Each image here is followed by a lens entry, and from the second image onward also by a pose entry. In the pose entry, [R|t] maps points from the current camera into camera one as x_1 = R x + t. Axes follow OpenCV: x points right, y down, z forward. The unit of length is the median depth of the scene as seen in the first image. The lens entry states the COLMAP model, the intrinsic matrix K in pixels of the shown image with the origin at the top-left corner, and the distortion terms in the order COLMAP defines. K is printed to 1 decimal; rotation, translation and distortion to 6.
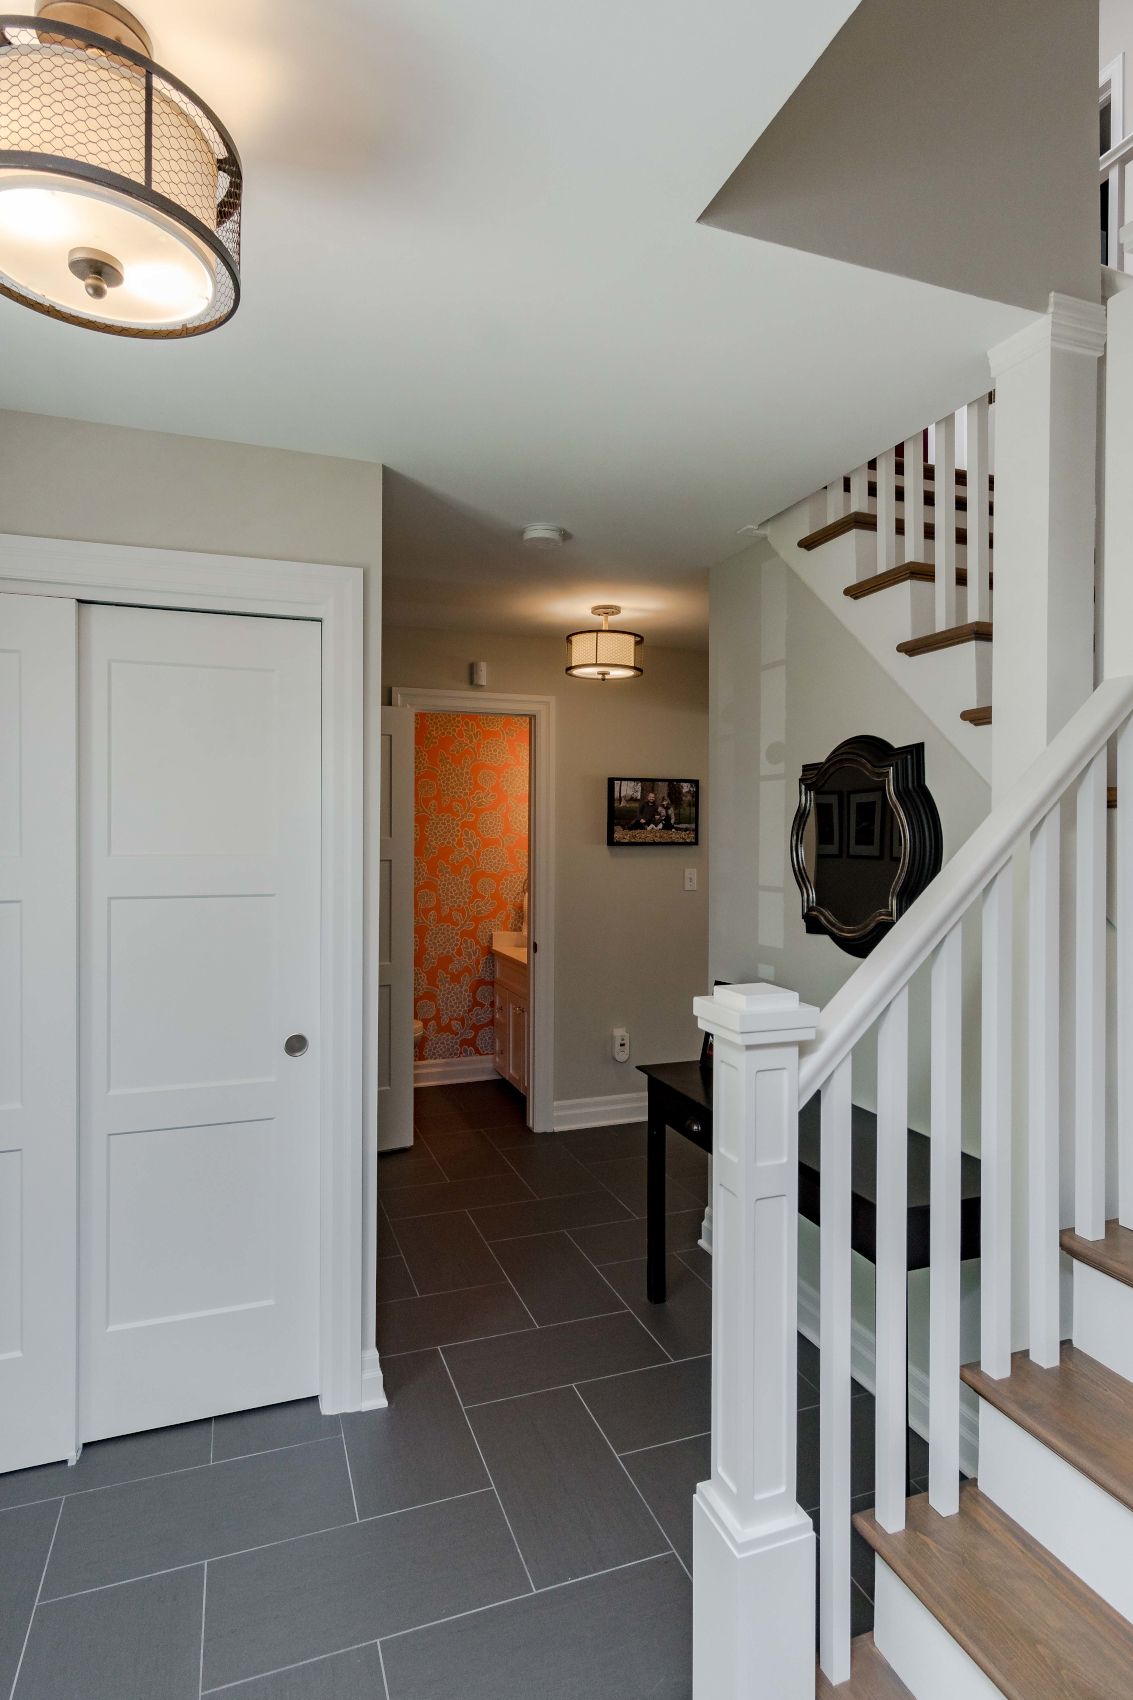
lens RADIAL K [[901.2, 0, 574.6], [0, 901.2, 842.6], [0, 0, 1]] dist [0.005234, 0.001742]
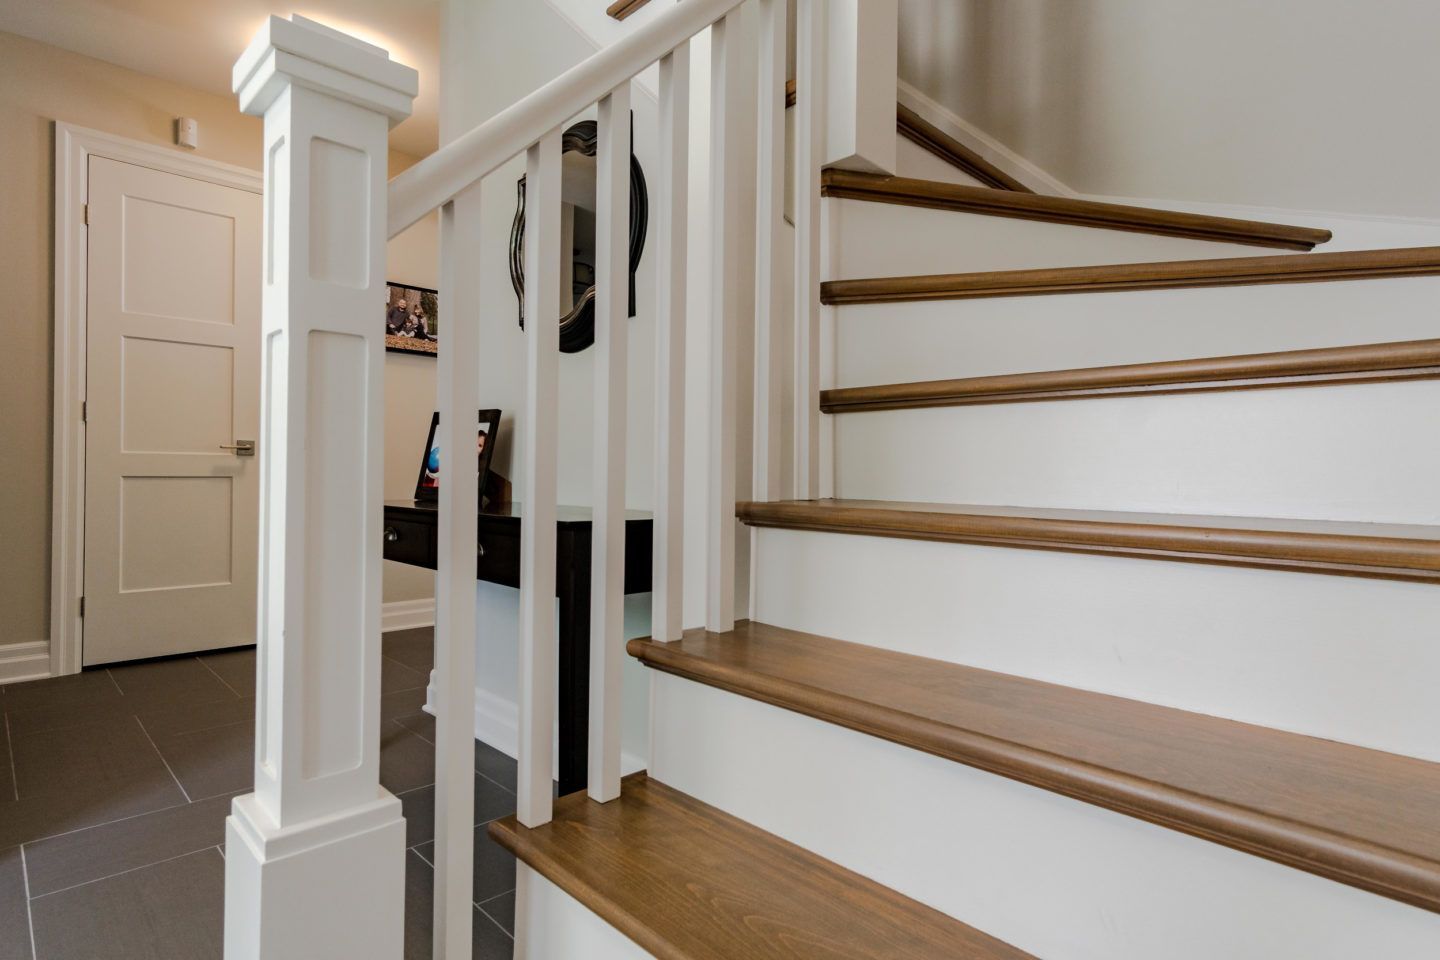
lens RADIAL K [[759.2, 0, 725.2], [0, 759.2, 450.4], [0, 0, 1]] dist [0.003651, 0.000397]
pose [[0.907689, 0.010529, 0.419511, 0.080910], [-0.007867, 0.999936, -0.008075, 0.161224], [-0.419570, 0.004029, 0.907714, 0.119537]]
